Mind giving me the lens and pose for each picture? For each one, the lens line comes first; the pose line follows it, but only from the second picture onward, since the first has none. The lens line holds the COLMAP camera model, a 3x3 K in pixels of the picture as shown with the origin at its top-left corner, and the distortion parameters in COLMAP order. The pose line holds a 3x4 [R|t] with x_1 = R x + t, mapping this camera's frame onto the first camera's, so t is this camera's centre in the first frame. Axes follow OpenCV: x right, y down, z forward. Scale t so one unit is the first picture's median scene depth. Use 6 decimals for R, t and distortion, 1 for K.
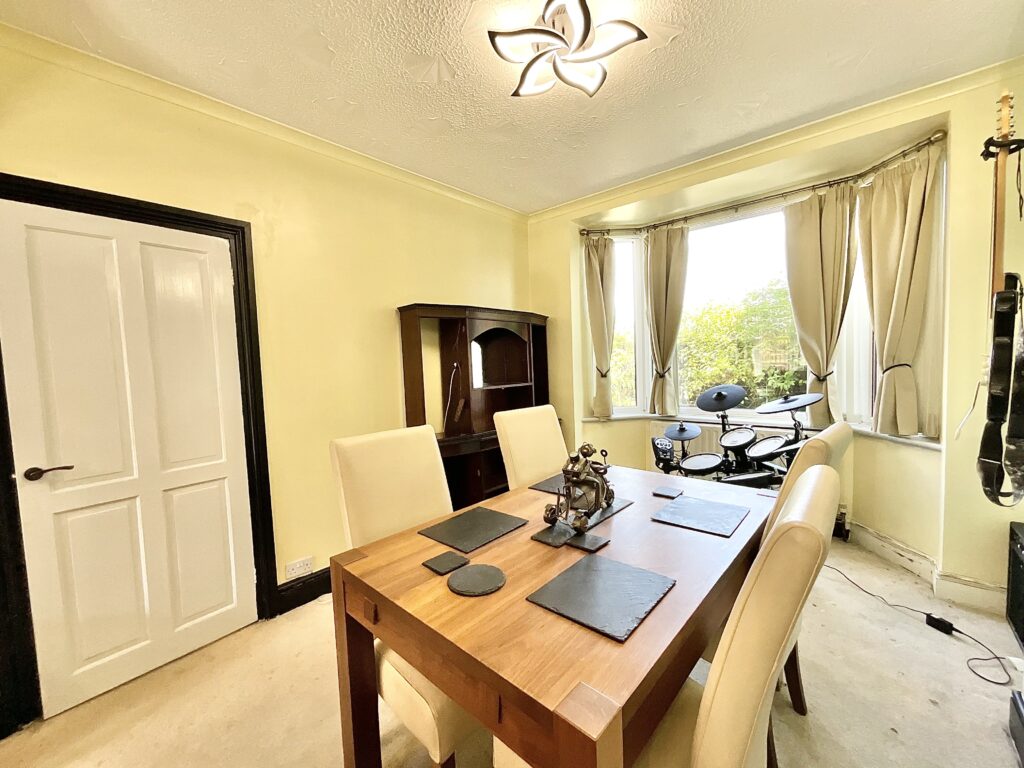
lens RADIAL K [[417.4, 0, 512.0], [0, 417.4, 384.0], [0, 0, 1]] dist [-0.002395, 0.000232]
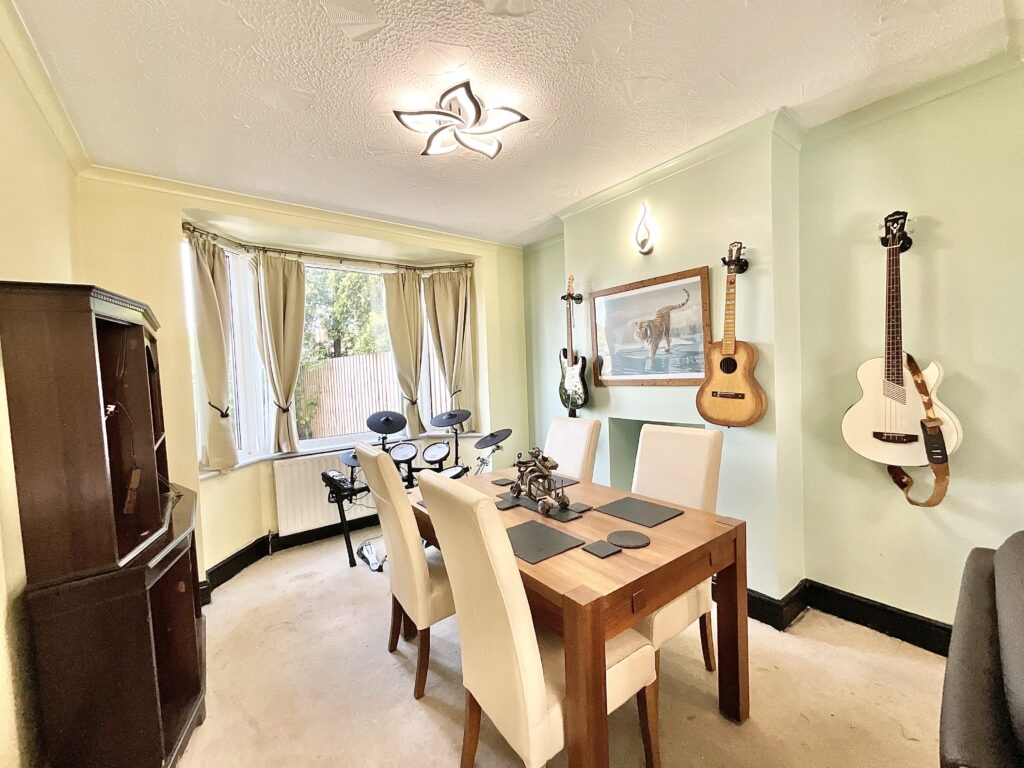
lens RADIAL K [[413.6, 0, 512.0], [0, 413.6, 384.0], [0, 0, 1]] dist [-0.007715, 0.000129]
pose [[0.193845, -0.004015, 0.981024, -0.538186], [0.089614, 0.995883, -0.013632, -0.023763], [-0.976931, 0.090556, 0.193407, 0.378452]]
